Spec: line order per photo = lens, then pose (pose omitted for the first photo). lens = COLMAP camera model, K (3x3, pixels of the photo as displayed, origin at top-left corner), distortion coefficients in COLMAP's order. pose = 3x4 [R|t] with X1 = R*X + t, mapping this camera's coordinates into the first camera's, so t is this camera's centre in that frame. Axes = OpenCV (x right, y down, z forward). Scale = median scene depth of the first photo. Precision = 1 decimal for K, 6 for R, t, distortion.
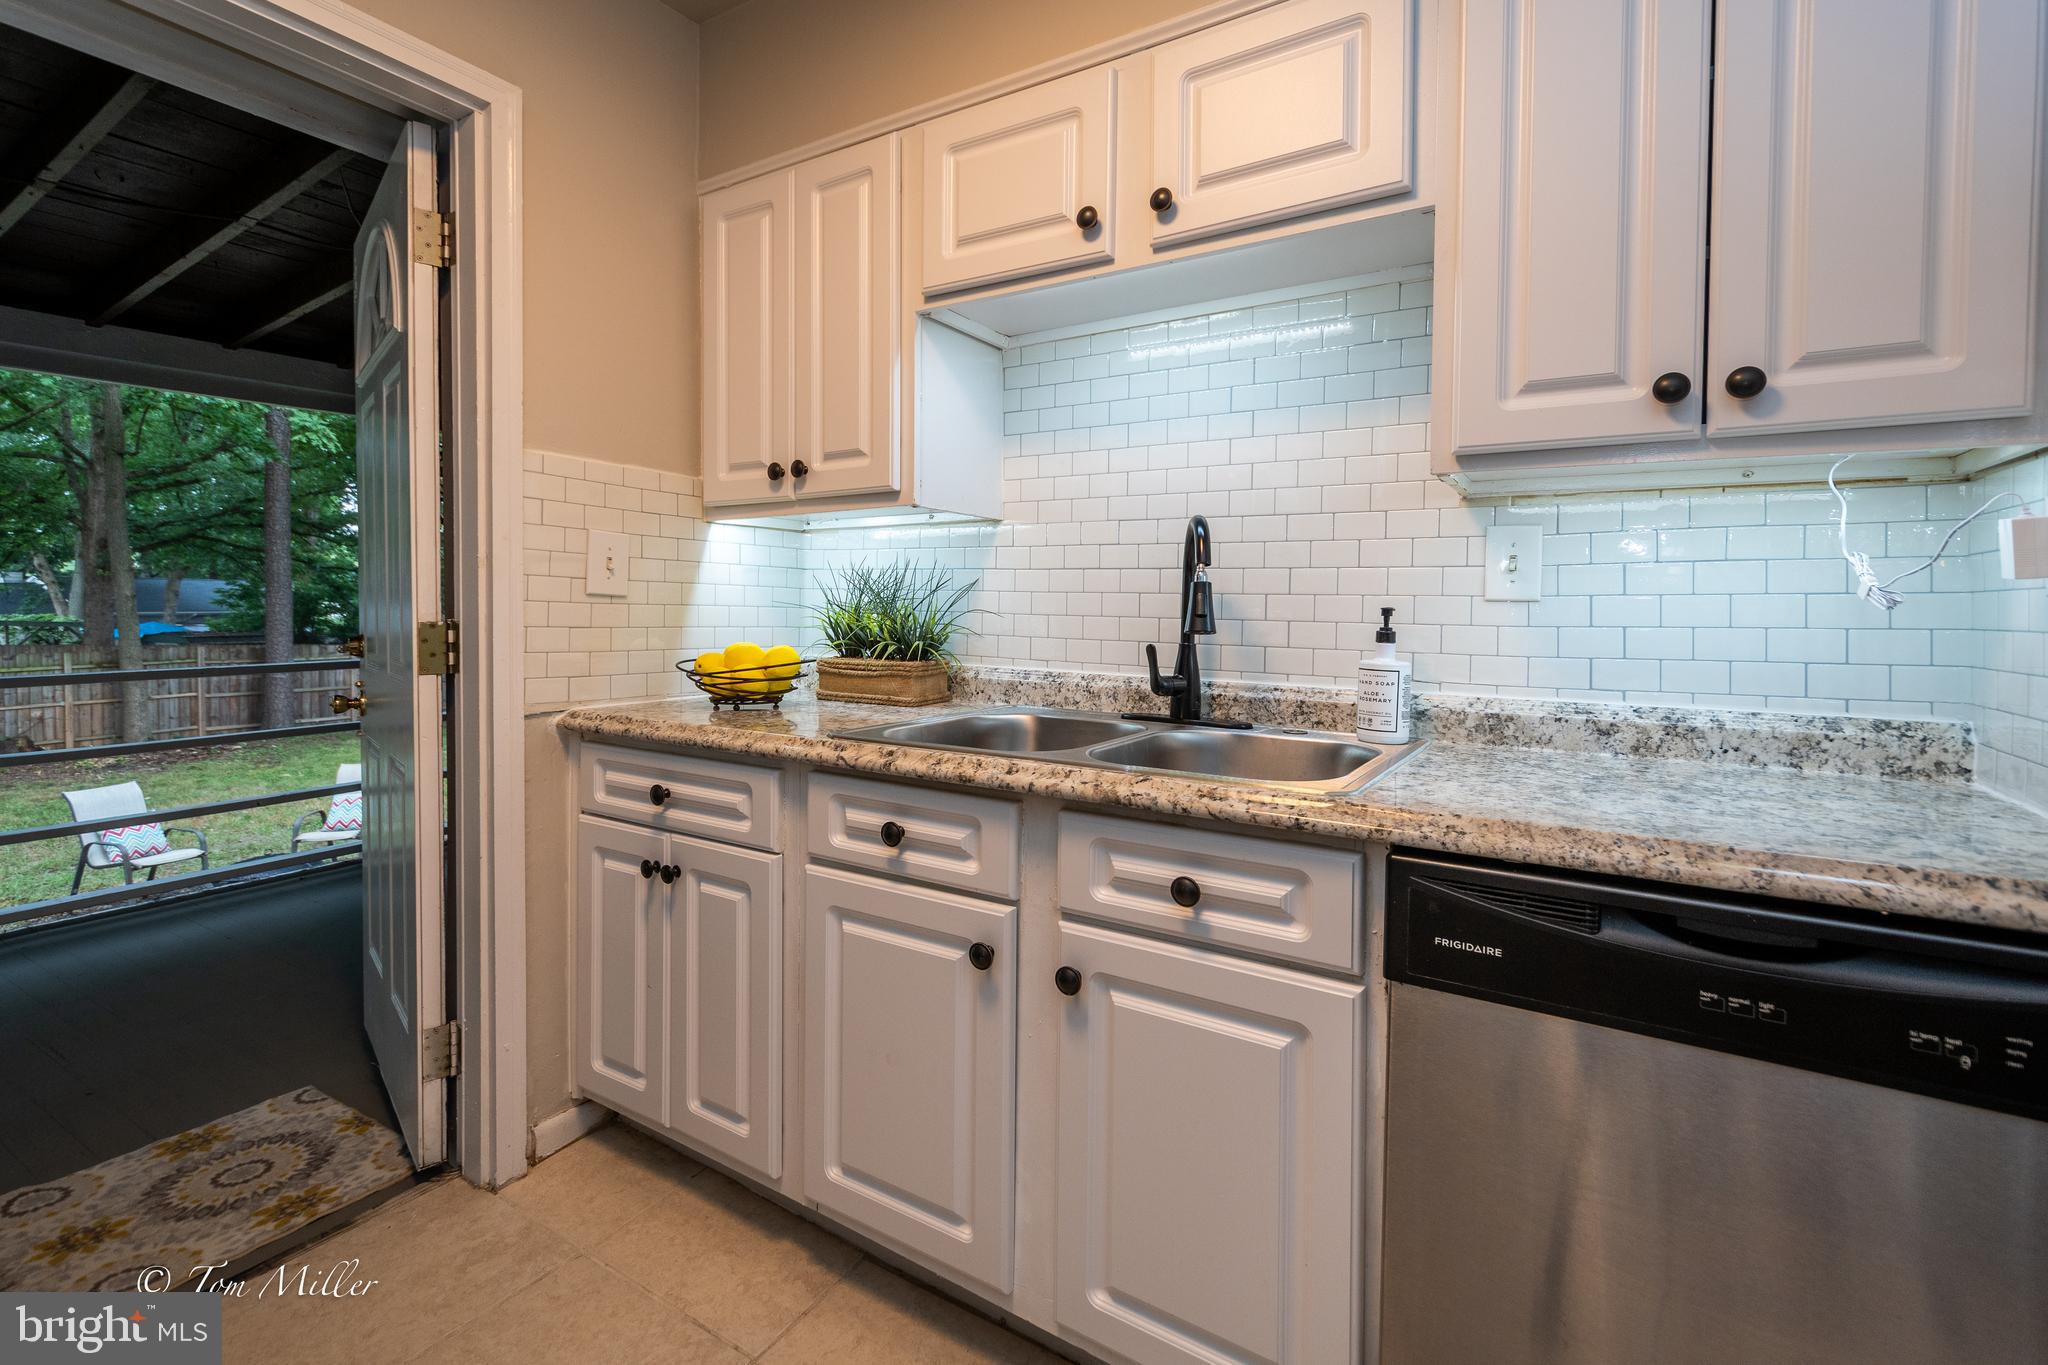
lens RADIAL K [[931.8, 0, 963.4], [0, 931.8, 617.2], [0, 0, 1]] dist [0.017577, -0.000401]
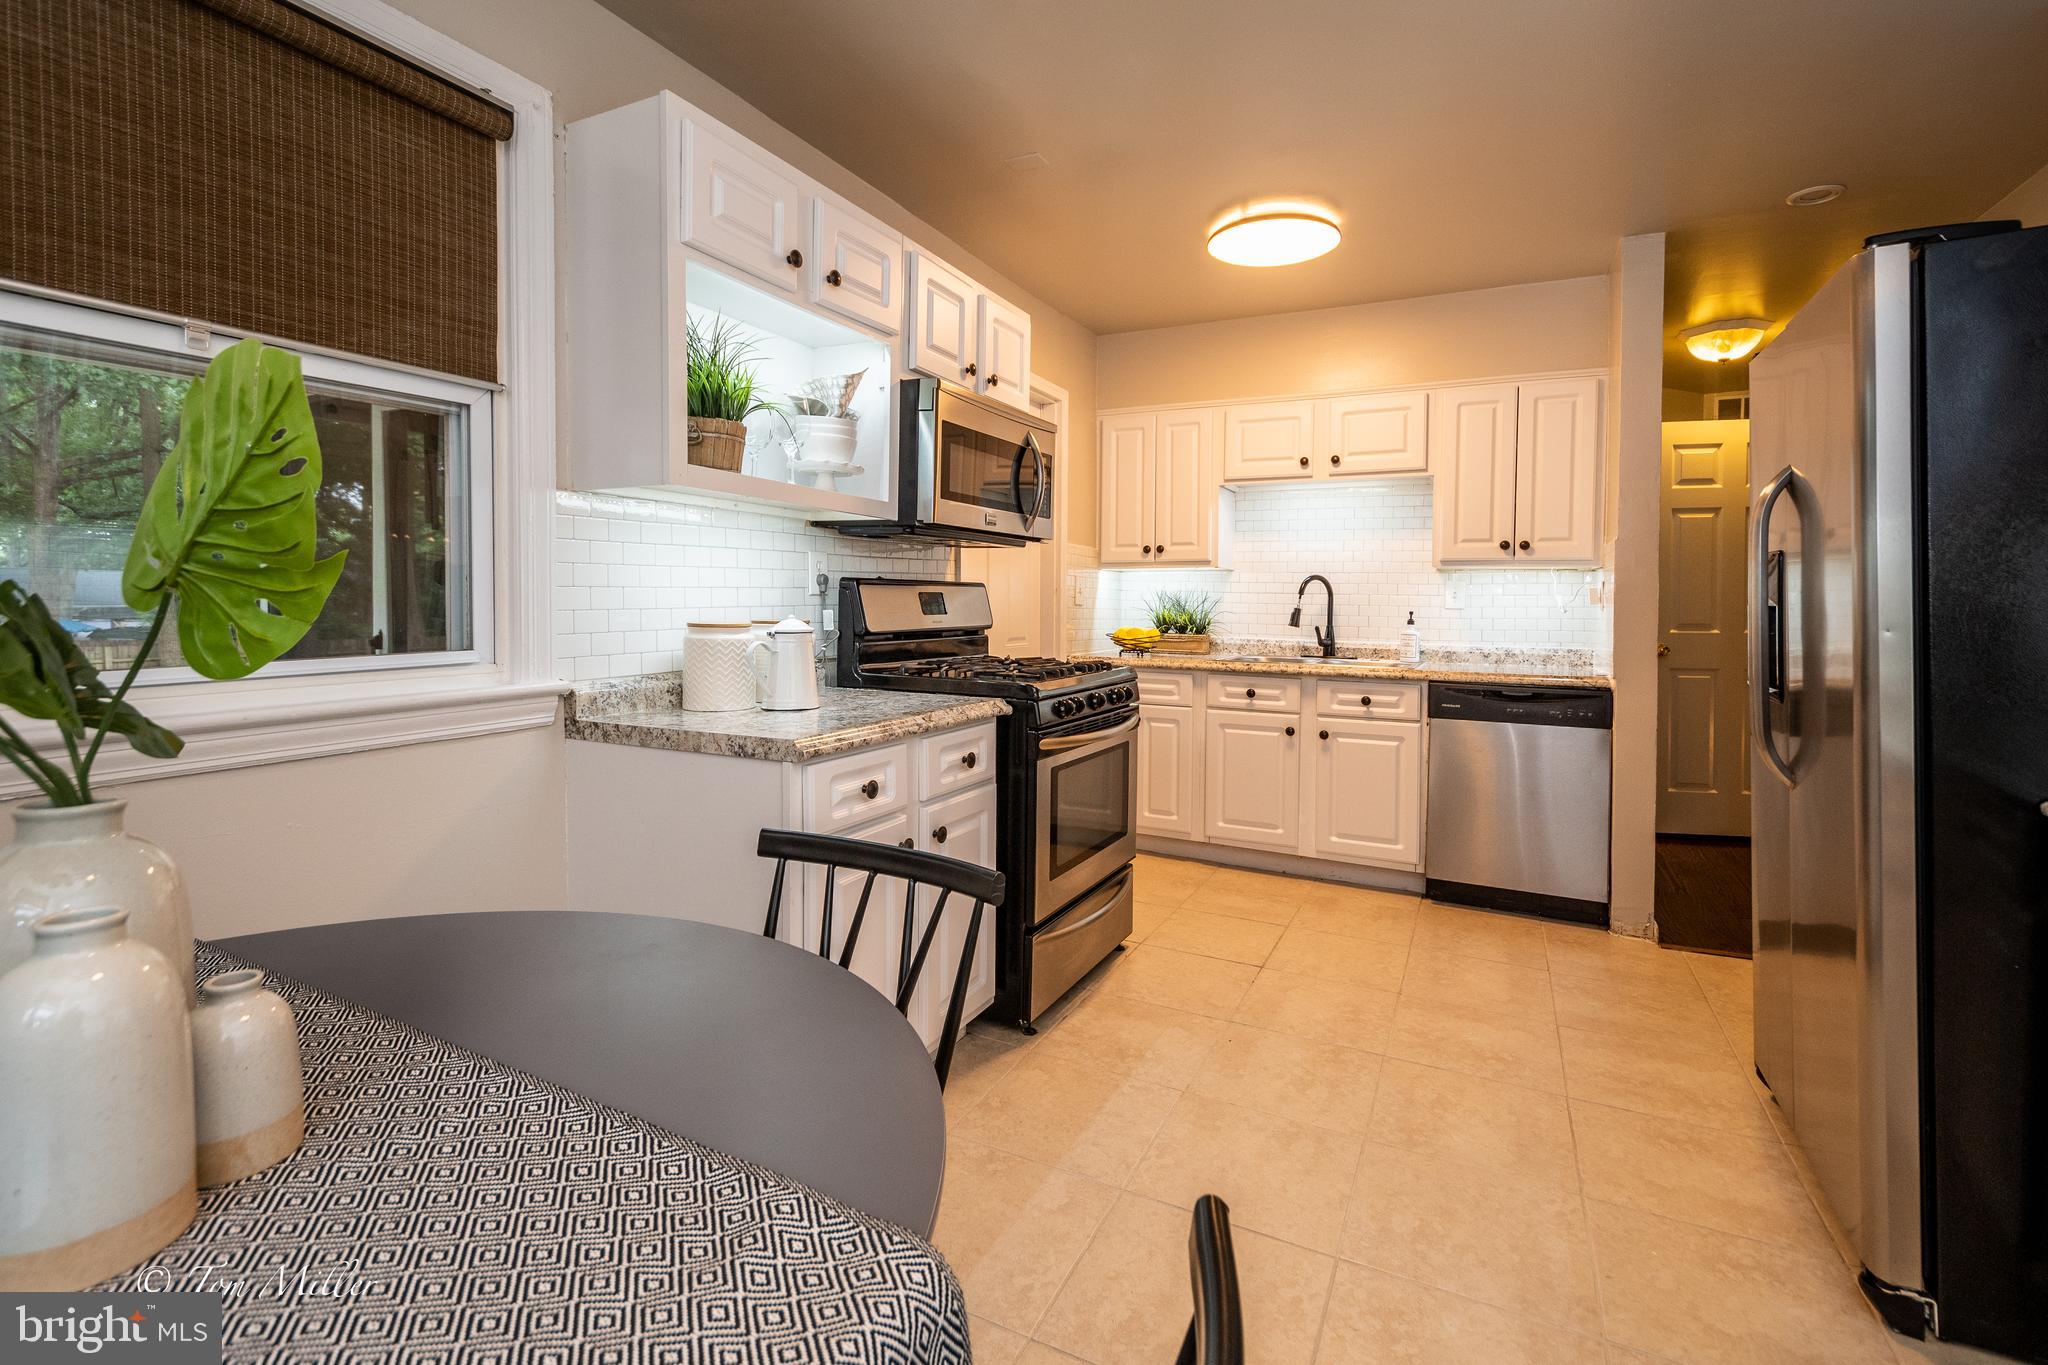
lens RADIAL K [[931.8, 0, 1042.0], [0, 931.8, 612.2], [0, 0, 1]] dist [0.017577, -0.000401]
pose [[0.988801, 0.001375, 0.149236, -0.980683], [-0.001494, 0.999999, 0.000685, -0.008523], [-0.149235, -0.000901, 0.988801, -1.464912]]
